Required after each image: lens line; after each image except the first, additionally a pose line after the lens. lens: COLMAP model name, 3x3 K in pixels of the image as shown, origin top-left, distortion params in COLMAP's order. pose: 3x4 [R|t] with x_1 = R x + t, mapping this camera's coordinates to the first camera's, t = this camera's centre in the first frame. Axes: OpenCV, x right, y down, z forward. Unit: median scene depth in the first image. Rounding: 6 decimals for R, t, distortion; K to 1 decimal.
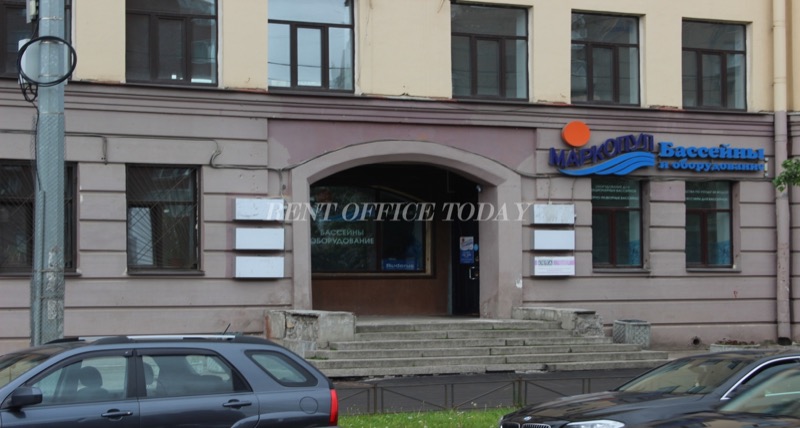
lens RADIAL K [[1801.6, 0, 400.1], [0, 1801.6, 213.7], [0, 0, 1]] dist [0.080781, 0.000000]
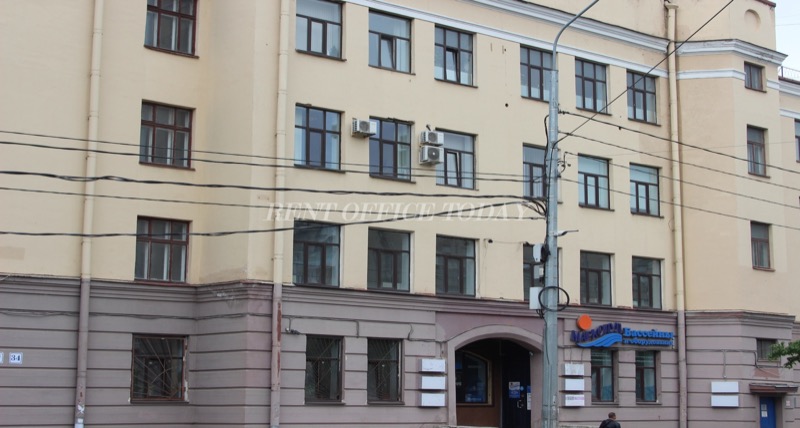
lens RADIAL K [[1273.3, 0, 400.3], [0, 1273.3, 211.2], [0, 0, 1]] dist [0.040052, 0.000000]
pose [[0.981225, 0.033662, 0.189905, -0.304194], [-0.011155, 0.992907, -0.118366, -0.003765], [-0.192542, 0.114026, 0.974641, -0.159148]]
